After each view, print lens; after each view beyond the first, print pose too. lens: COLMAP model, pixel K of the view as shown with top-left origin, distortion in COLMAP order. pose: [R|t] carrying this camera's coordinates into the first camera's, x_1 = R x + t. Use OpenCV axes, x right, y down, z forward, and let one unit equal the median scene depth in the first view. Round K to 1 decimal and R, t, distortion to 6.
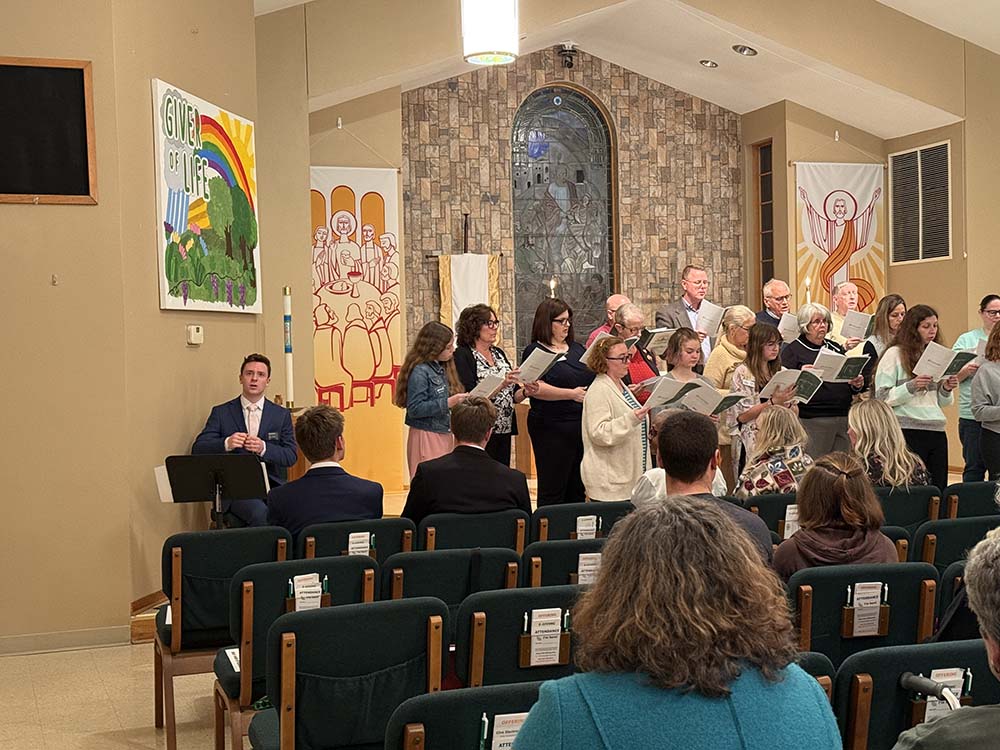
lens RADIAL K [[1440.7, 0, 493.2], [0, 1440.7, 378.3], [0, 0, 1]] dist [0.125474, 0.000000]
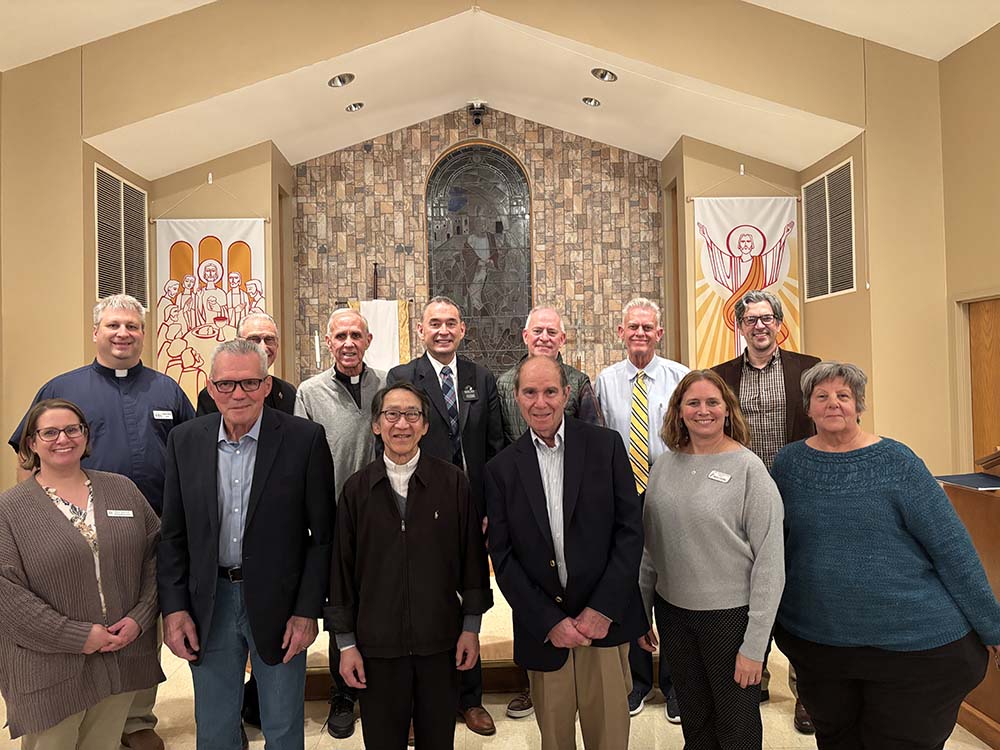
lens RADIAL K [[754.8, 0, 500.7], [0, 754.8, 371.6], [0, 0, 1]] dist [0.040818, -0.046393]
pose [[0.952123, 0.001474, -0.305713, 0.241609], [-0.006511, 0.999859, -0.015455, -0.023868], [0.305647, 0.016705, 0.951998, 0.481703]]
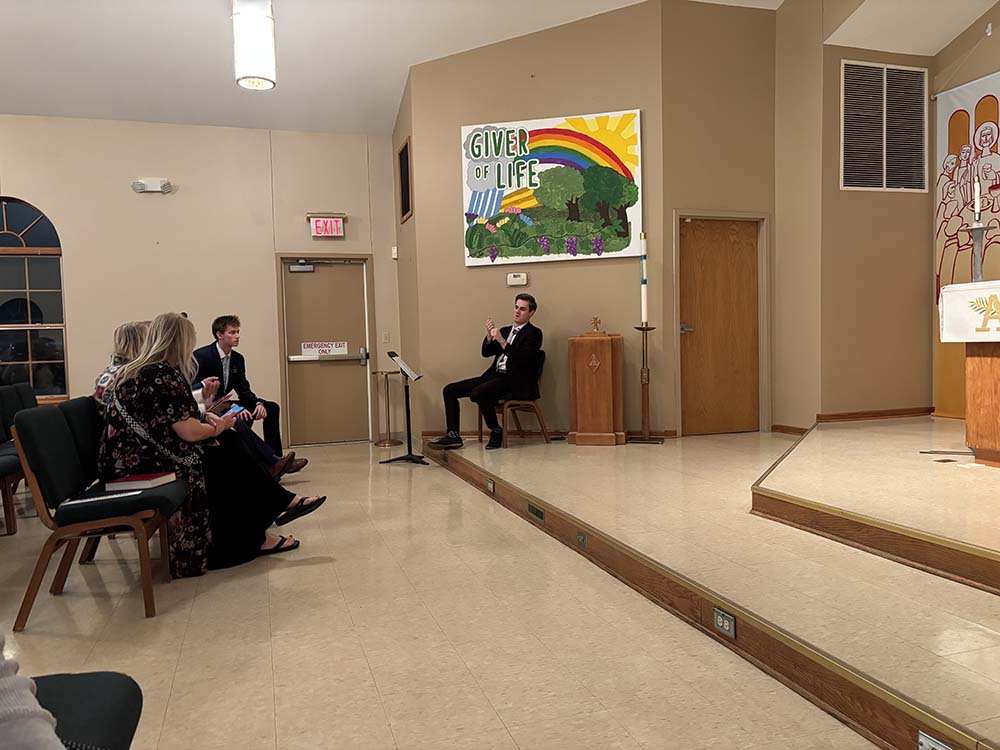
lens RADIAL K [[754.8, 0, 496.4], [0, 754.8, 370.6], [0, 0, 1]] dist [0.040818, -0.046393]
pose [[-0.026776, 0.064112, -0.997583, 0.374475], [0.014912, 0.997856, 0.063729, 0.009613], [0.999530, -0.013170, -0.027674, 0.617723]]
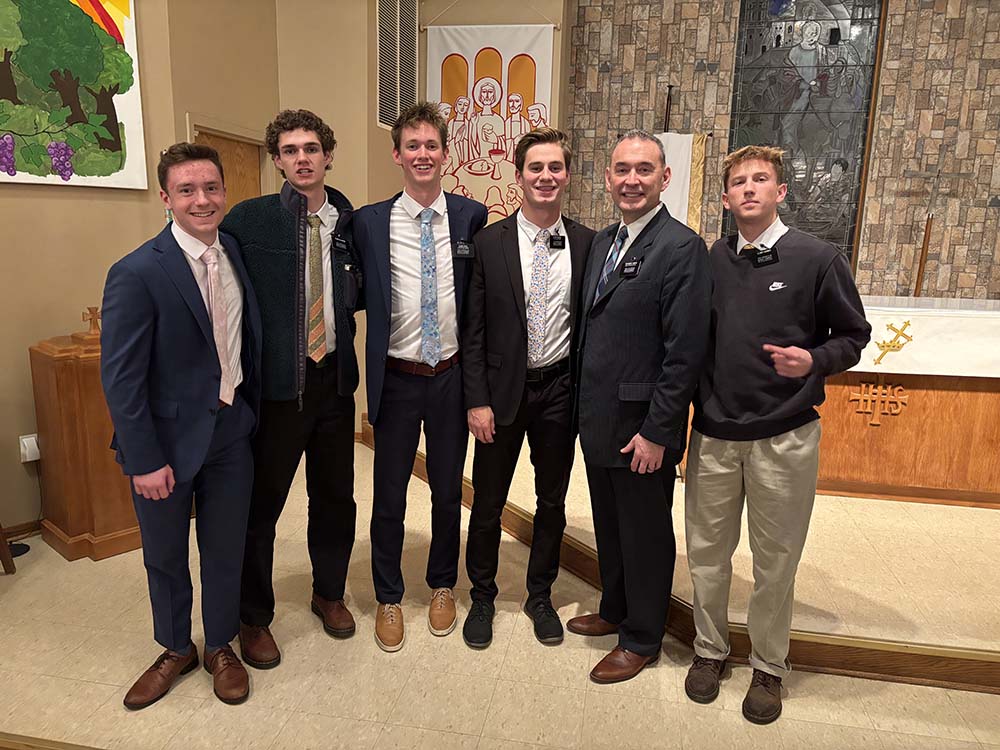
lens RADIAL K [[754.8, 0, 493.9], [0, 754.8, 375.3], [0, 0, 1]] dist [0.040818, -0.046393]
pose [[0.862665, 0.145022, -0.484539, 0.135747], [-0.053936, 0.978926, 0.196965, -0.026150], [0.502891, -0.143781, 0.852307, 0.519870]]
